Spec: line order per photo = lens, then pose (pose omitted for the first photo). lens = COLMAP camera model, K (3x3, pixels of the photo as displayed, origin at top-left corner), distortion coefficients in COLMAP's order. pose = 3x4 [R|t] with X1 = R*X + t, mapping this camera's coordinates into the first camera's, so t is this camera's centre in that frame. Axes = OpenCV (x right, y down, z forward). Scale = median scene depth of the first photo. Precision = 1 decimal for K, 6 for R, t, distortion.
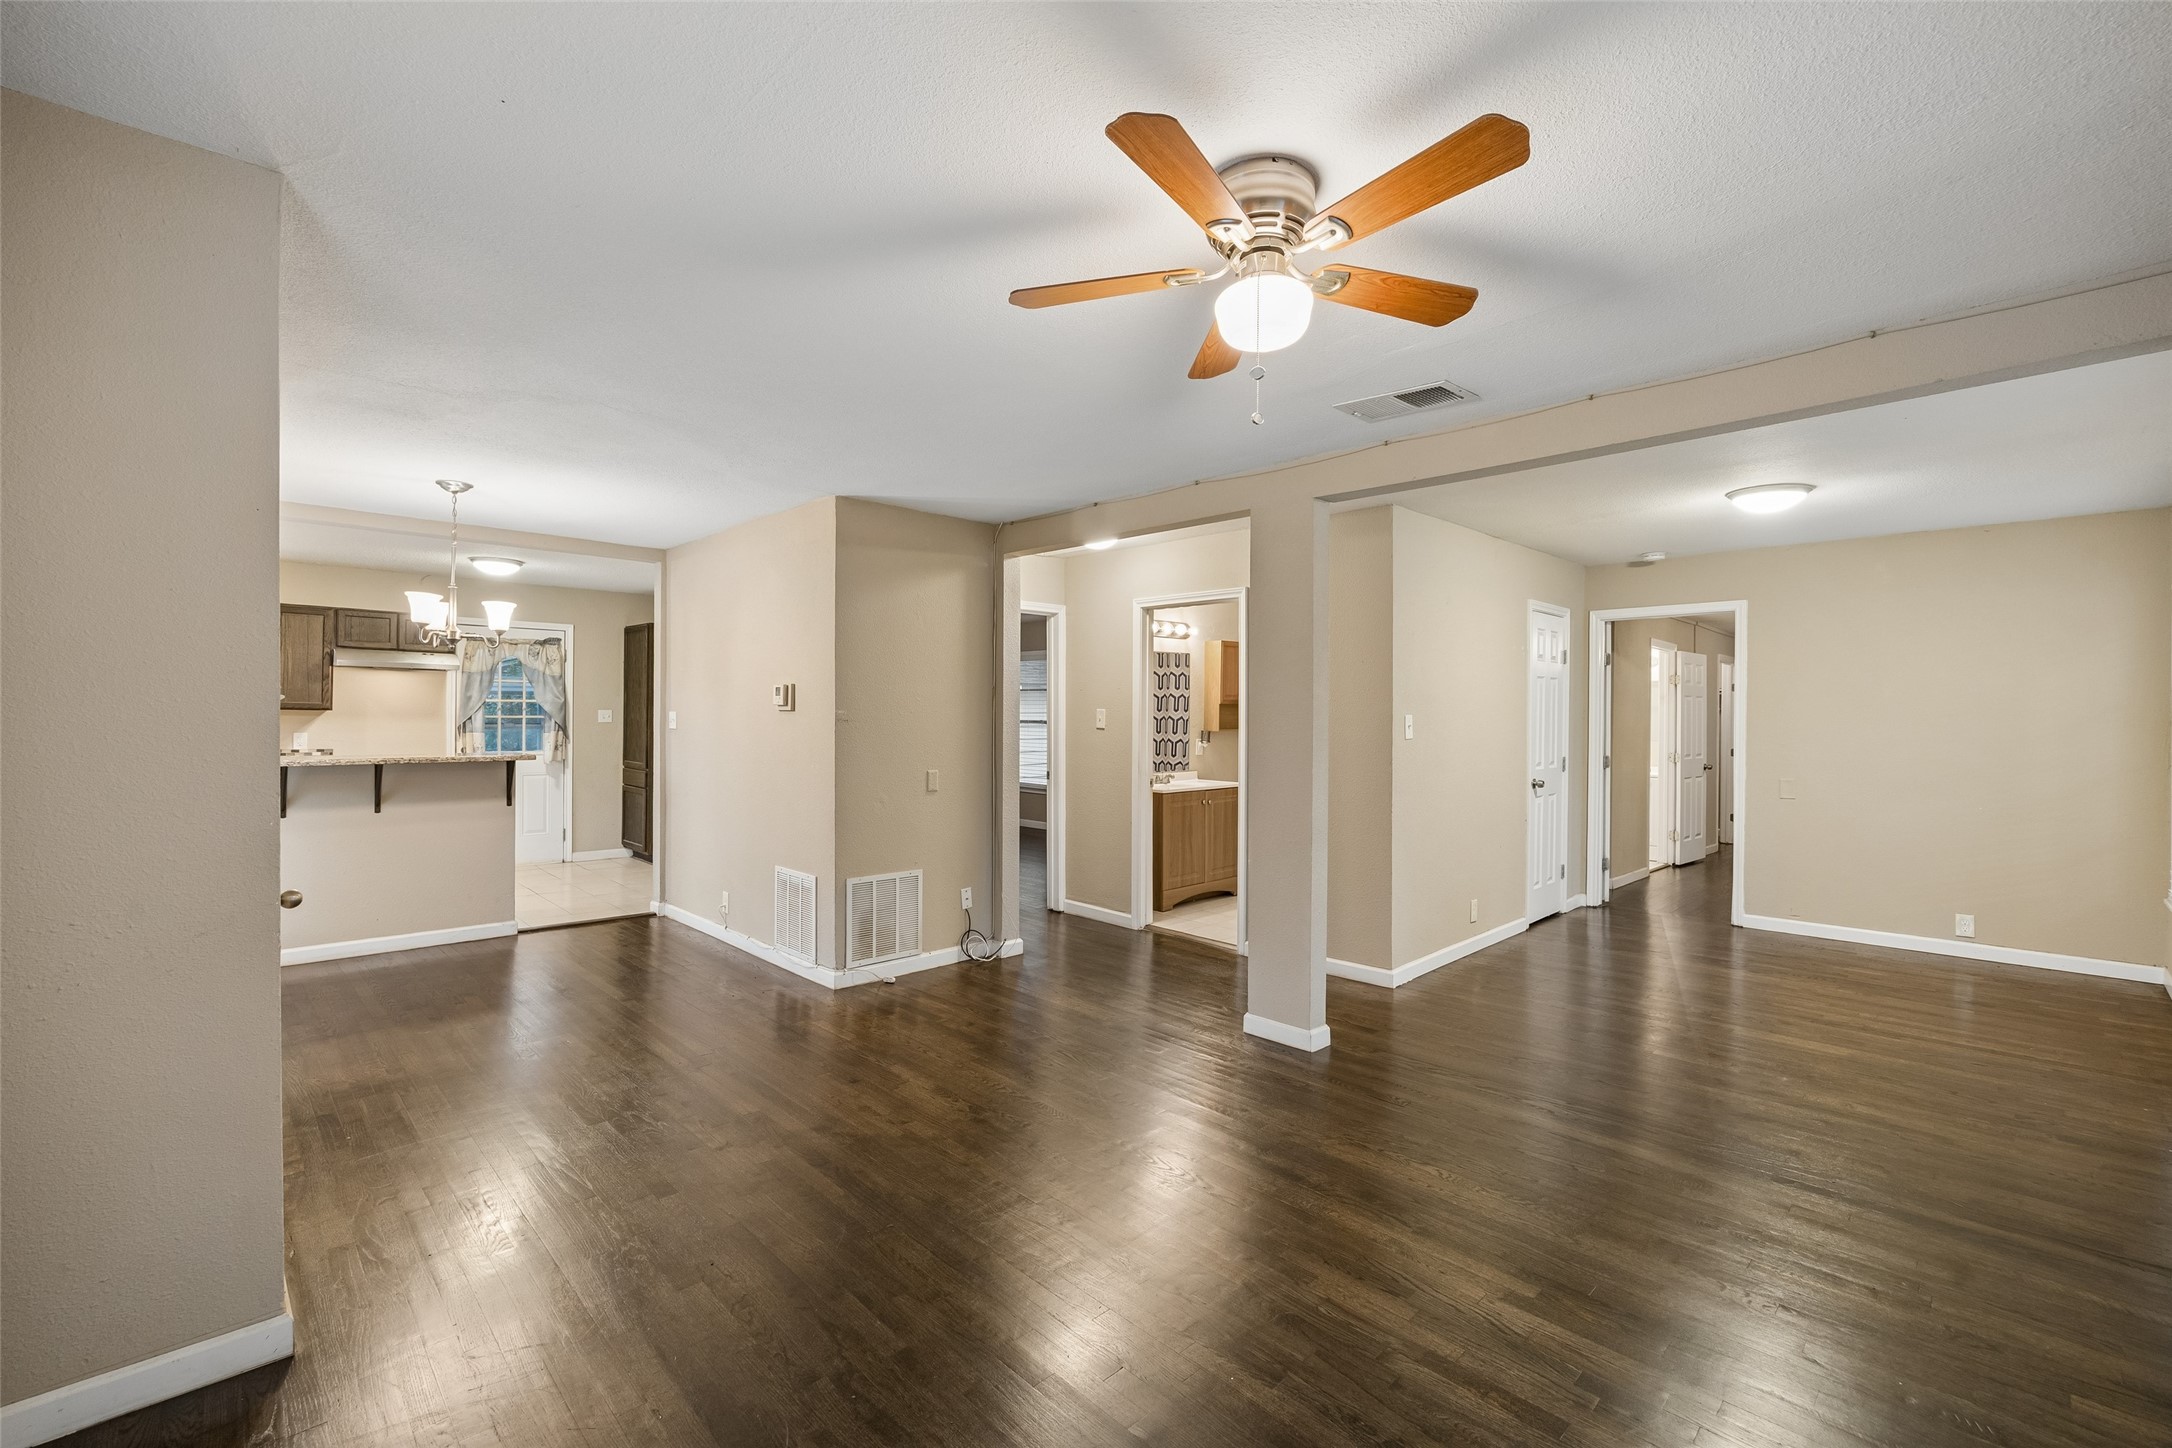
lens RADIAL K [[923.0, 0, 1080.5], [0, 923.0, 719.5], [0, 0, 1]] dist [-0.009782, -0.000459]
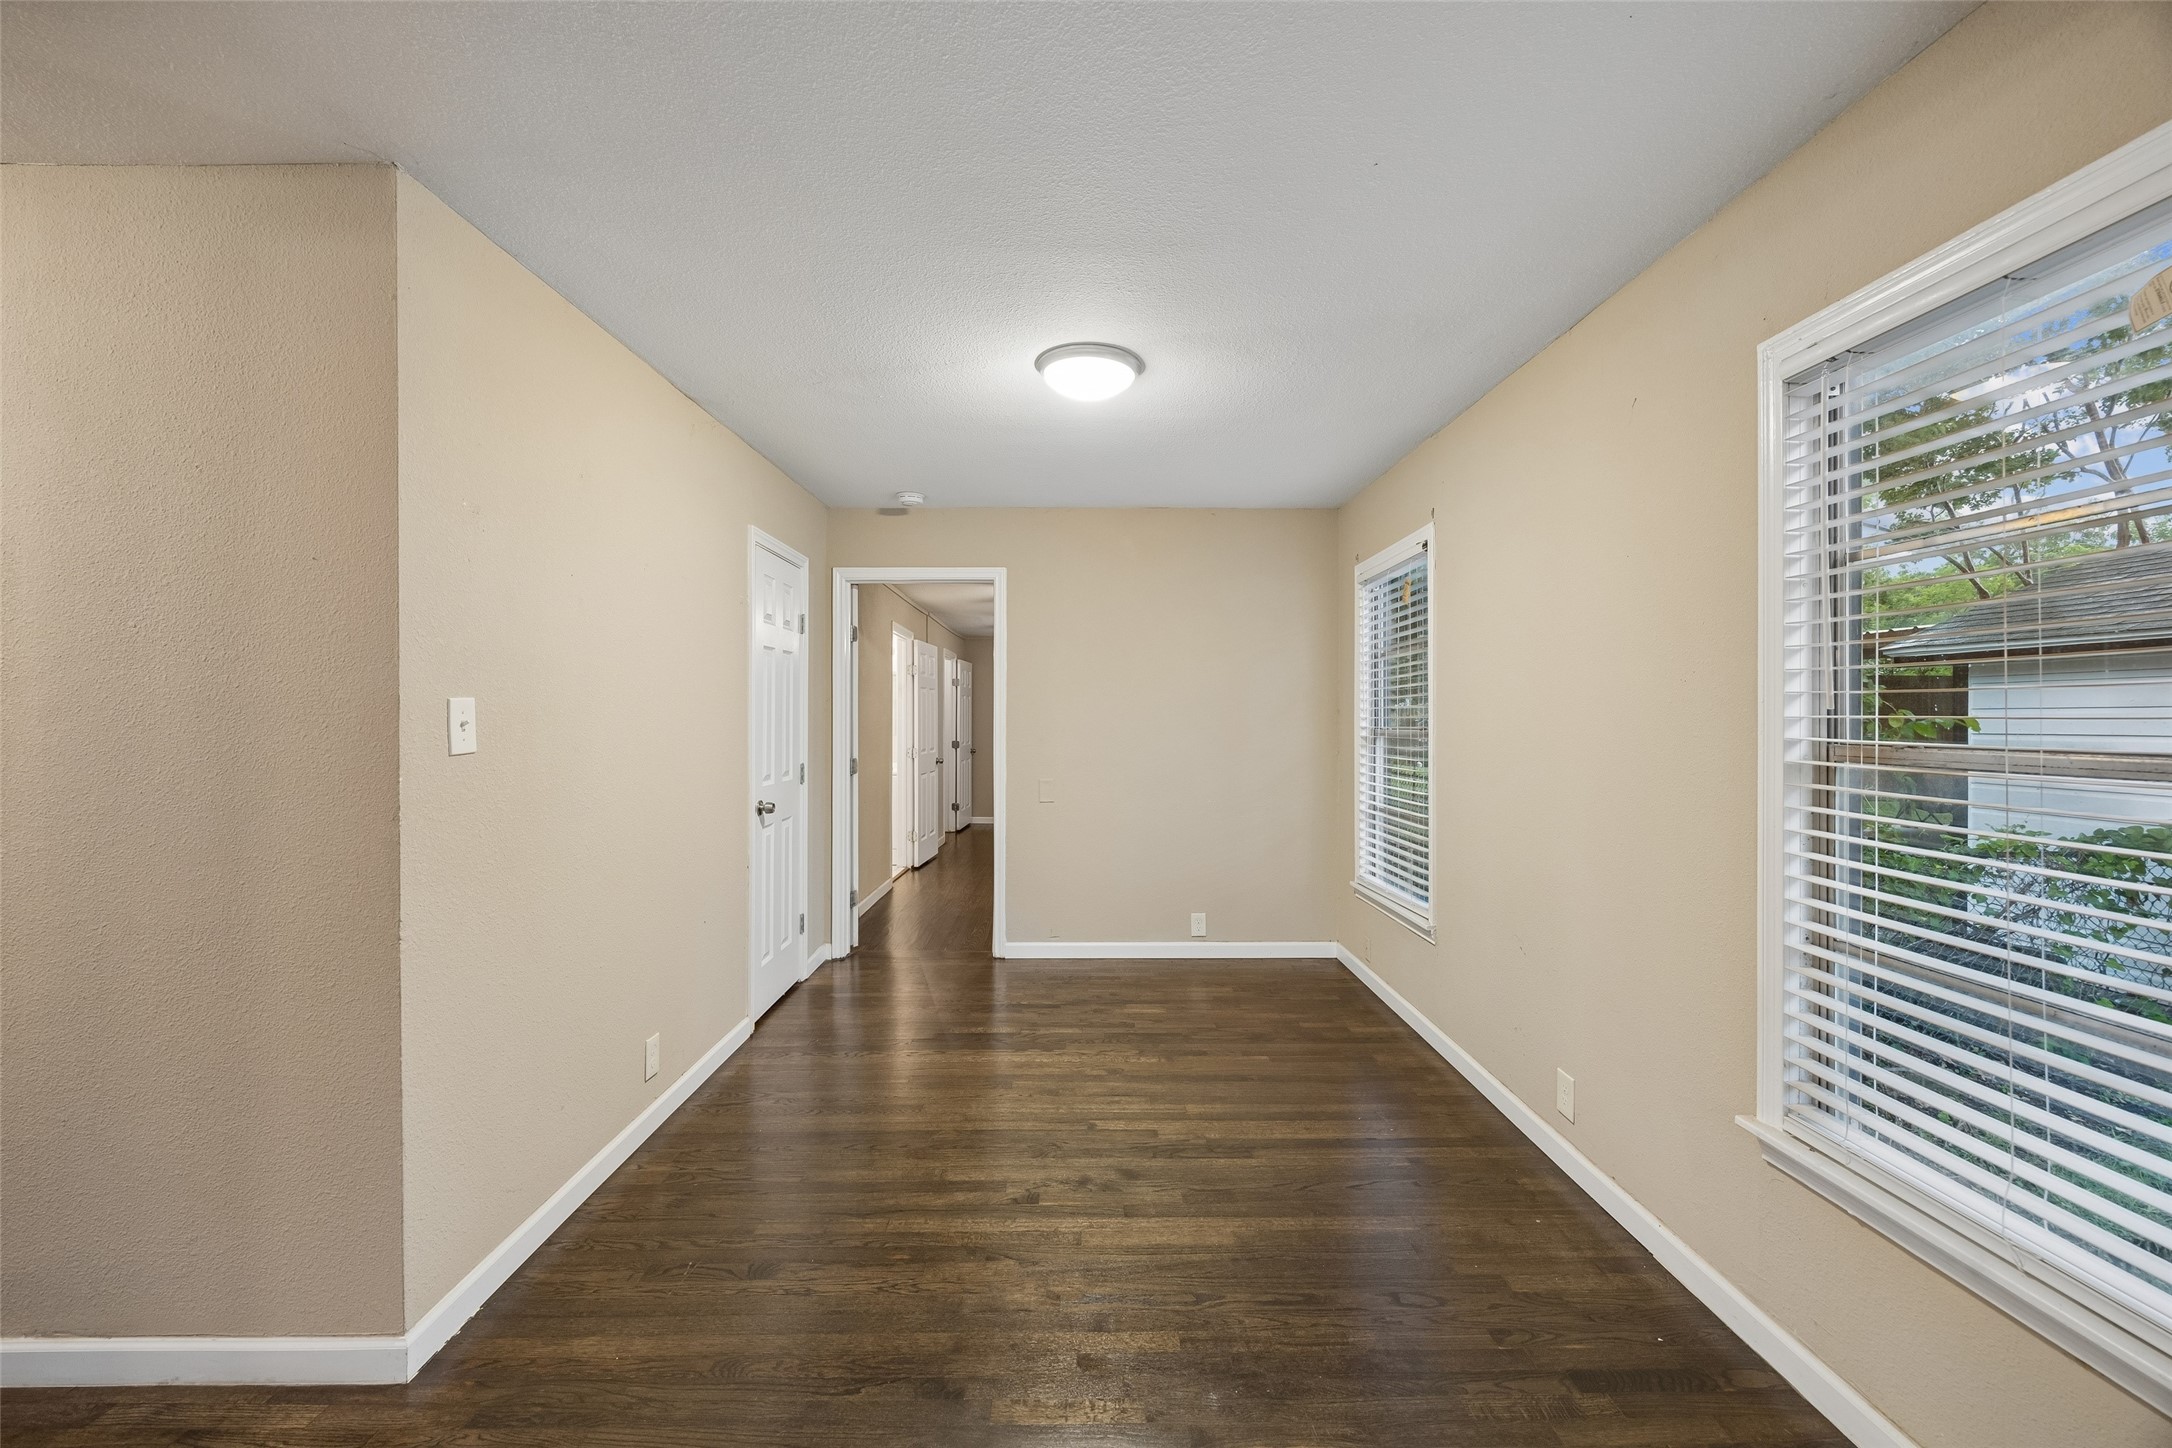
lens RADIAL K [[829.2, 0, 1085.5], [0, 829.2, 718.4], [0, 0, 1]] dist [-0.006221, 0.000995]
pose [[0.687218, -0.008017, 0.726407, 0.187708], [0.005496, 0.999968, 0.005837, 0.002791], [-0.726430, -0.000019, 0.687240, 0.356677]]
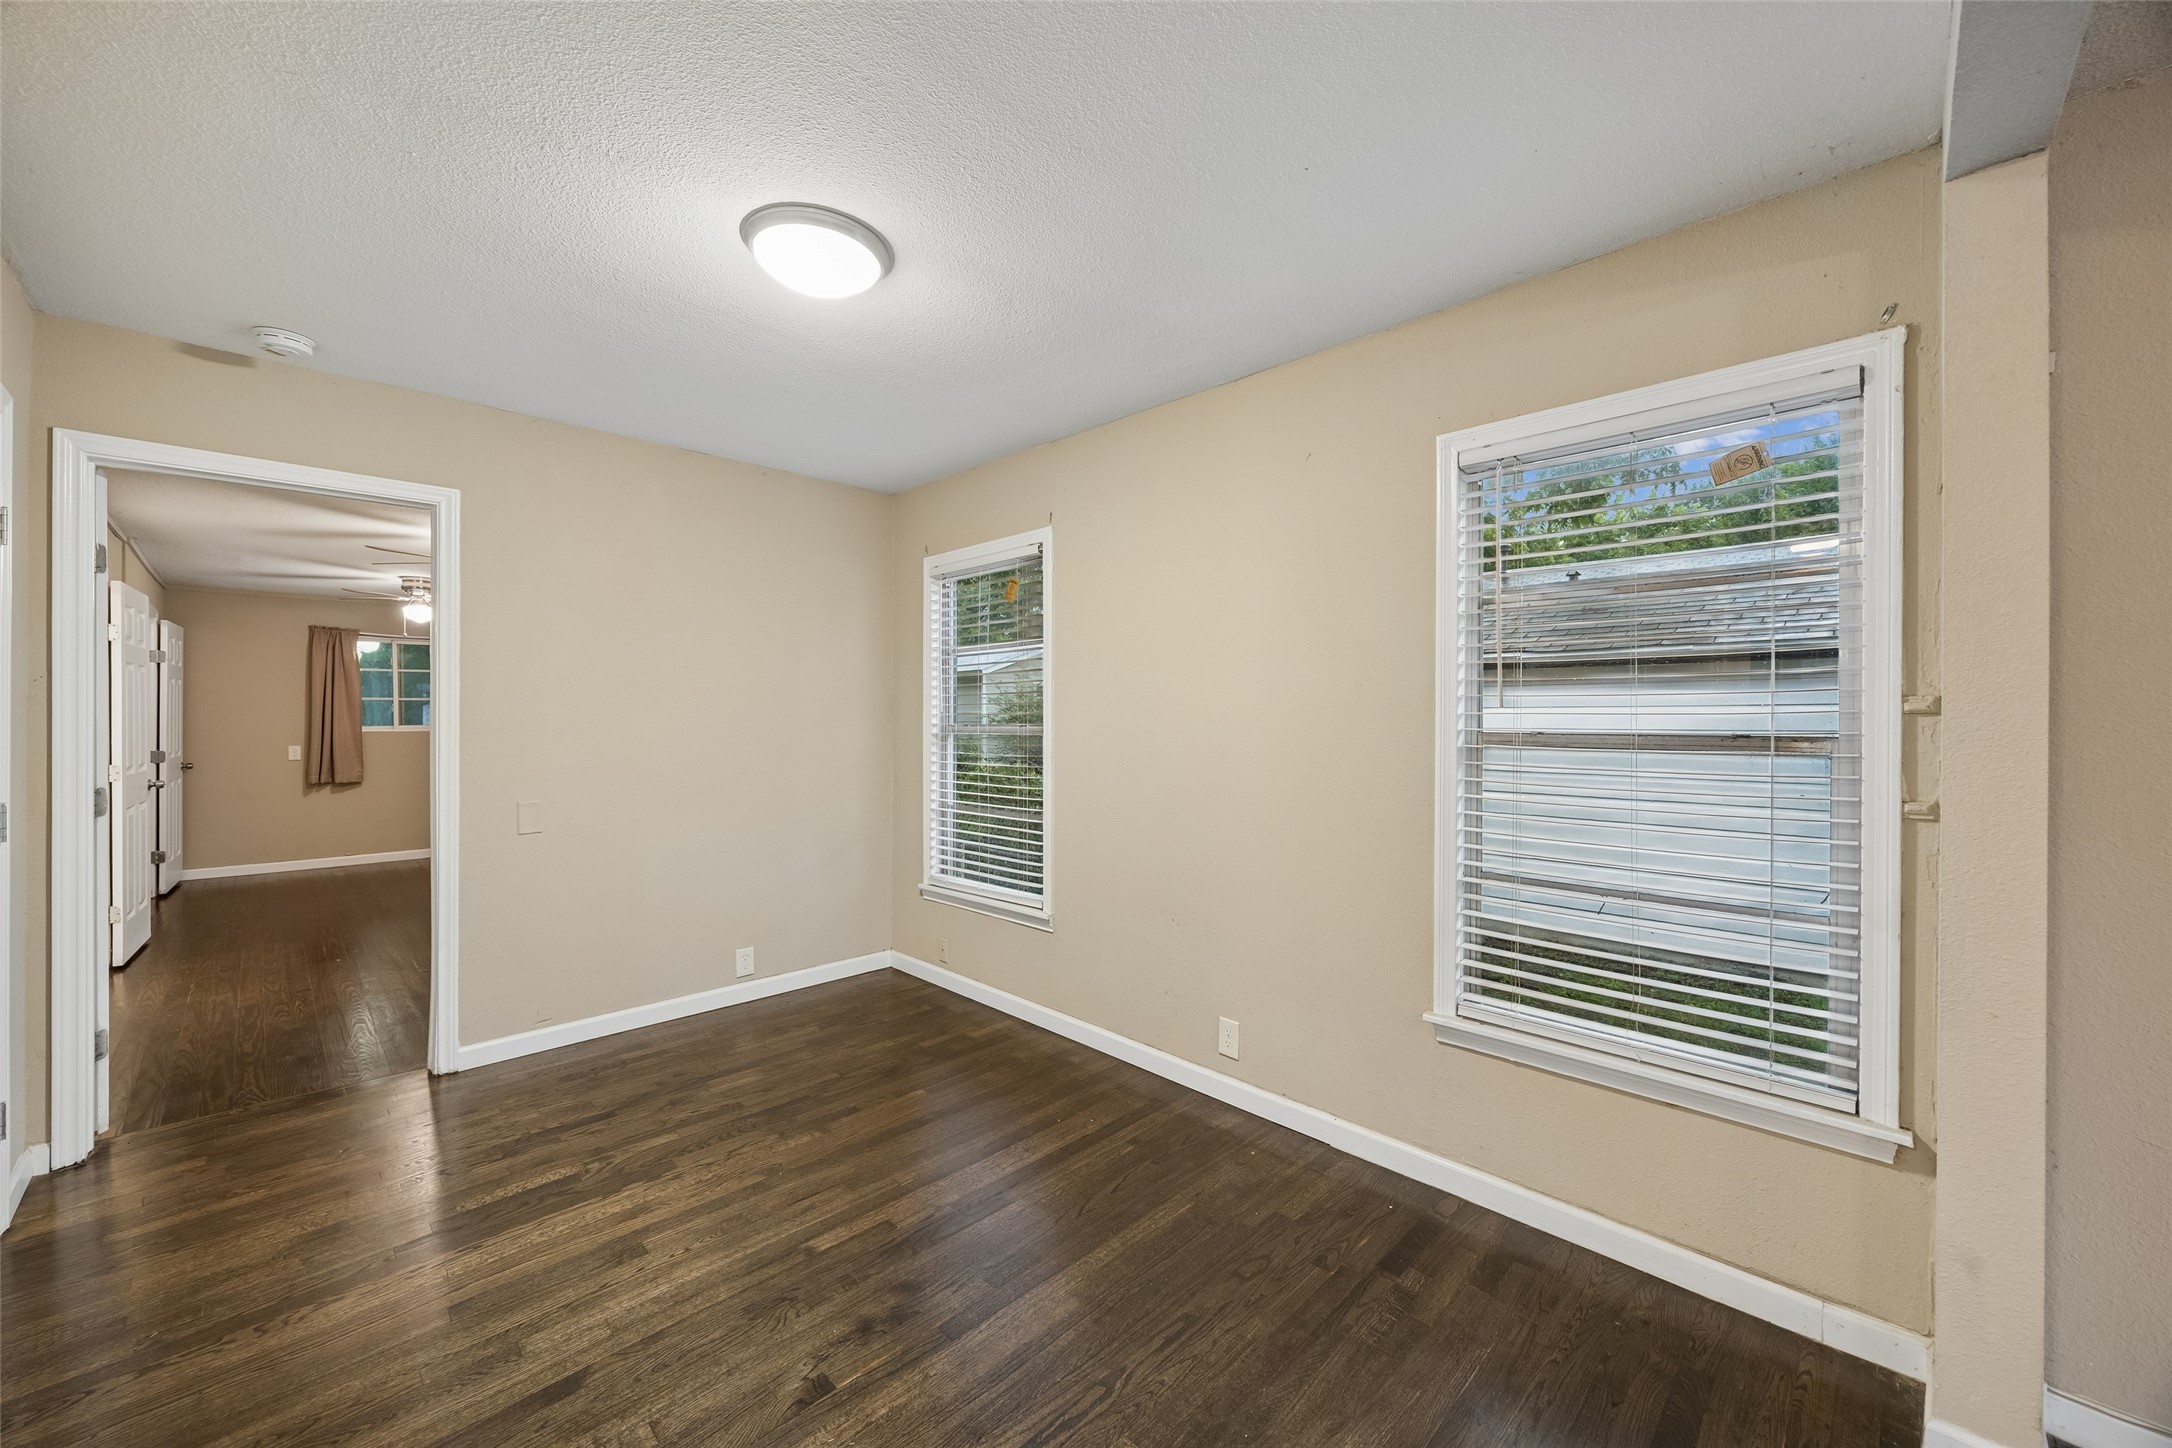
lens RADIAL K [[820.0, 0, 1086.4], [0, 820.0, 717.3], [0, 0, 1]] dist [-0.005638, 0.000878]
pose [[-0.022365, -0.008611, 0.999713, 0.179507], [-0.000583, 0.999963, 0.008600, 0.003855], [-0.999750, -0.000390, -0.022369, 0.523108]]
